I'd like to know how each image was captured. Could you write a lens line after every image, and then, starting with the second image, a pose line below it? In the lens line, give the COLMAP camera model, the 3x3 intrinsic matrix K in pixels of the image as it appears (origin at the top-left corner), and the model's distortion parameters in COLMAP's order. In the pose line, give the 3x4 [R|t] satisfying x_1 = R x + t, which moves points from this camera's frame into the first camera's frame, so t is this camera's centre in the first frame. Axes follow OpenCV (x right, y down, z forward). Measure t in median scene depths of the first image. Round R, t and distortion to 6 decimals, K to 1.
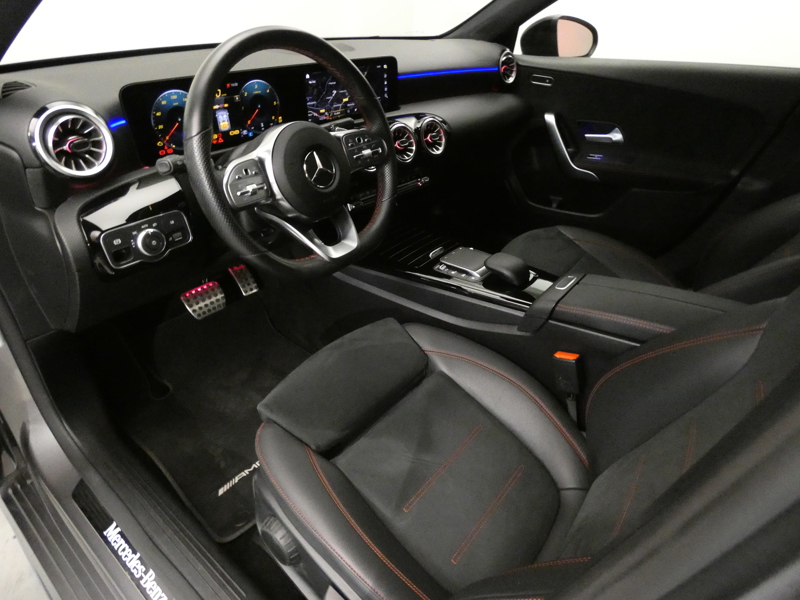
lens RADIAL K [[476.5, 0, 397.6], [0, 476.5, 302.4], [0, 0, 1]] dist [-0.006402, -0.005174]
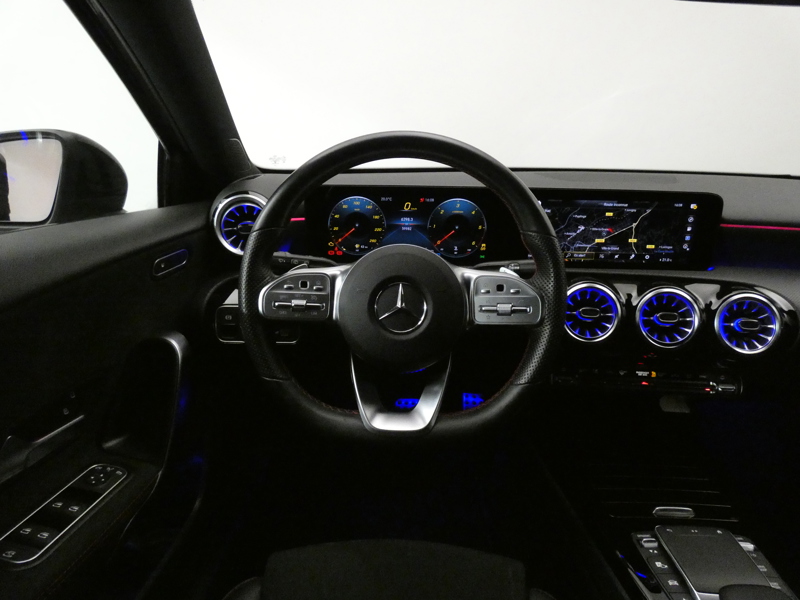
lens RADIAL K [[476.5, 0, 401.8], [0, 476.5, 302.3], [0, 0, 1]] dist [-0.006402, -0.005174]
pose [[0.606844, 0.248038, -0.755128, 0.293907], [-0.432404, 0.900190, -0.051806, -0.188685], [0.666909, 0.357959, 0.653528, 0.392274]]
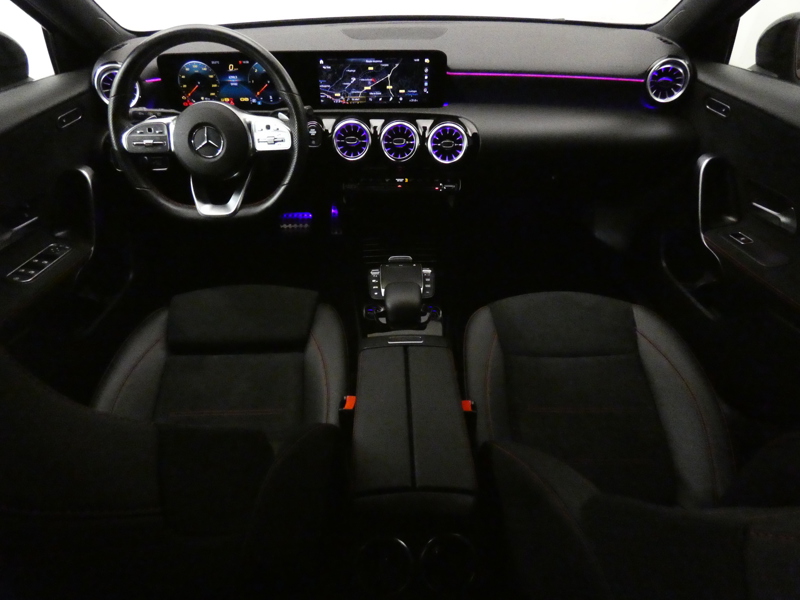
lens RADIAL K [[476.5, 0, 400.2], [0, 476.5, 304.5], [0, 0, 1]] dist [-0.006402, -0.005174]
pose [[0.653020, 0.452656, -0.607180, 0.847331], [-0.394096, 0.887730, 0.237958, -0.300815], [0.646725, 0.083896, 0.758095, 0.313451]]
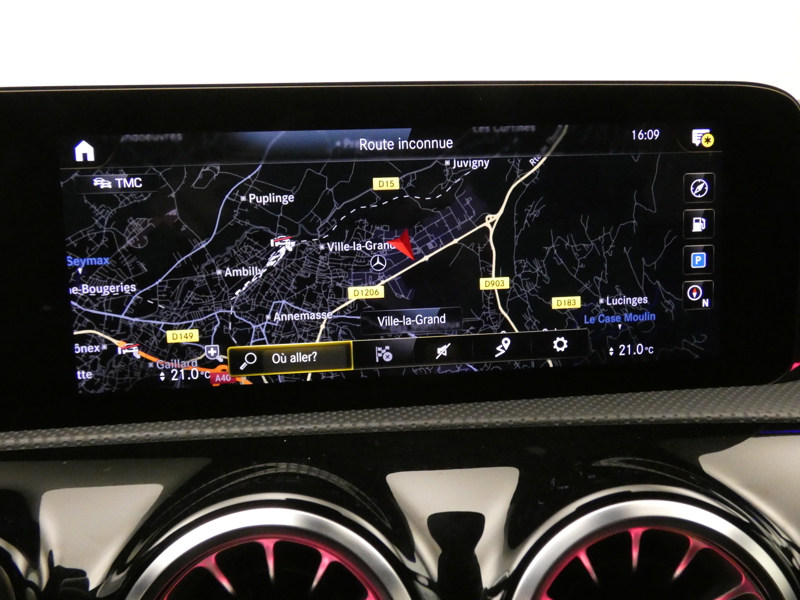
lens RADIAL K [[715.2, 0, 405.4], [0, 715.2, 323.8], [0, 0, 1]] dist [-0.020753, 0.049462]
pose [[0.720020, 0.086959, -0.688483, 0.090160], [-0.339246, 0.909593, -0.239900, -0.382653], [0.605378, 0.406298, 0.684426, 0.893327]]
